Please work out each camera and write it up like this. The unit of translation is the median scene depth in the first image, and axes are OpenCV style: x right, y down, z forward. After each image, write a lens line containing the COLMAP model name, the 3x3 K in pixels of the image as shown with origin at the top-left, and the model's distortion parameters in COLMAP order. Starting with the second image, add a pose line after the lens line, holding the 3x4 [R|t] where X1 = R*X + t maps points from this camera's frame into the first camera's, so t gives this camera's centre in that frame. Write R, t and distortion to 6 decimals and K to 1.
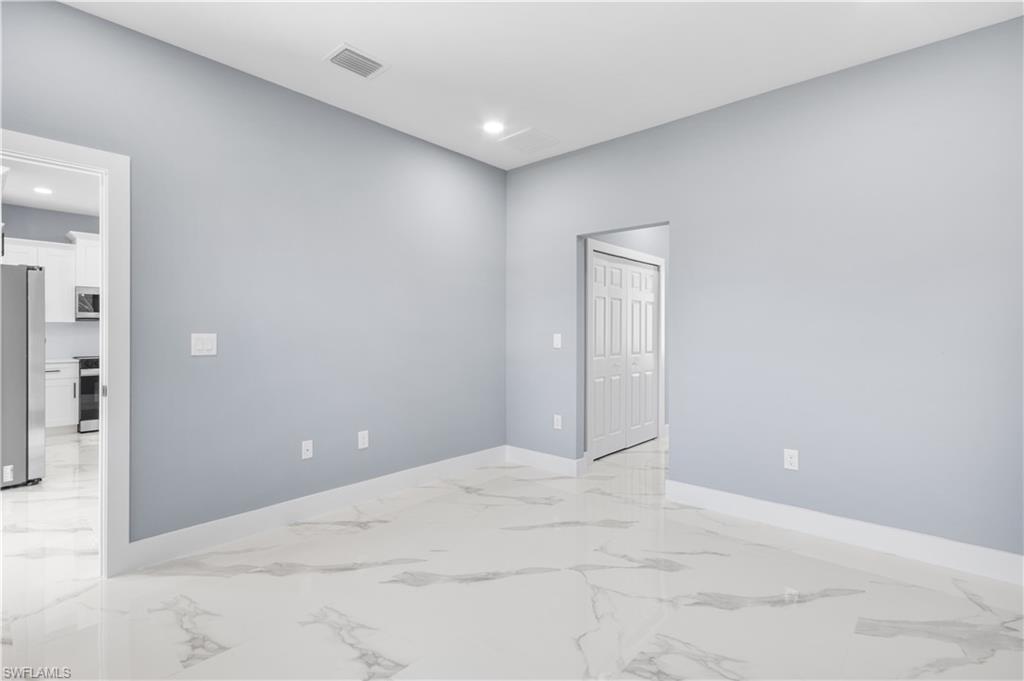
lens RADIAL K [[482.7, 0, 512.0], [0, 482.7, 340.5], [0, 0, 1]] dist [0.025549, 0.000025]
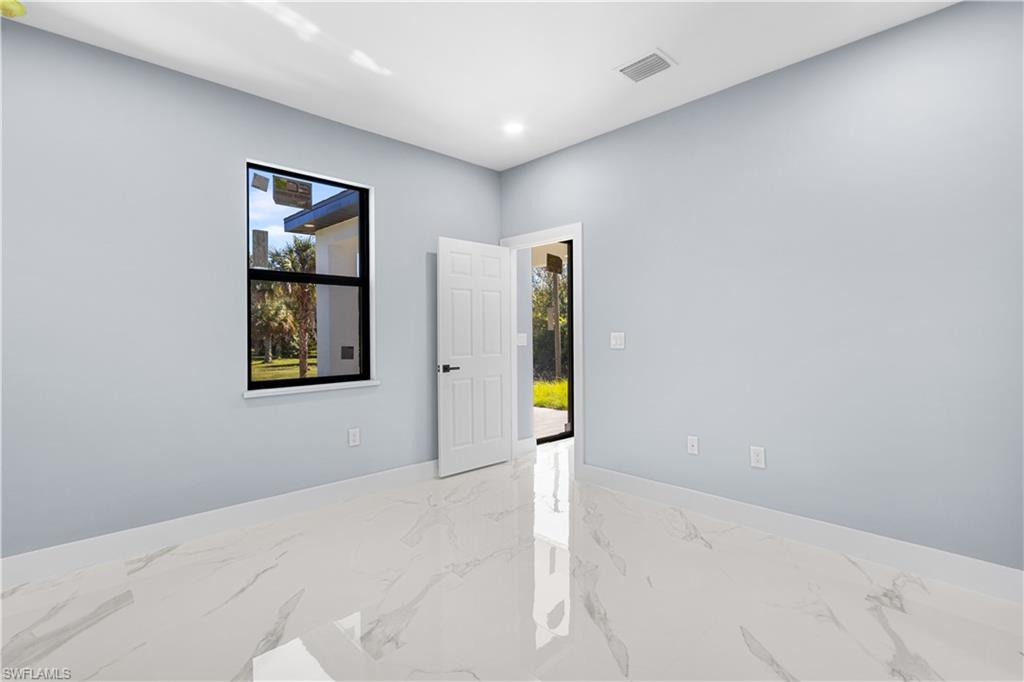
lens RADIAL K [[469.5, 0, 509.0], [0, 469.5, 322.9], [0, 0, 1]] dist [0.001777, -0.000020]
pose [[-0.080212, -0.029446, -0.996343, 0.714851], [-0.013549, 0.999503, -0.028448, 0.000274], [0.996686, 0.011218, -0.080571, 0.808679]]
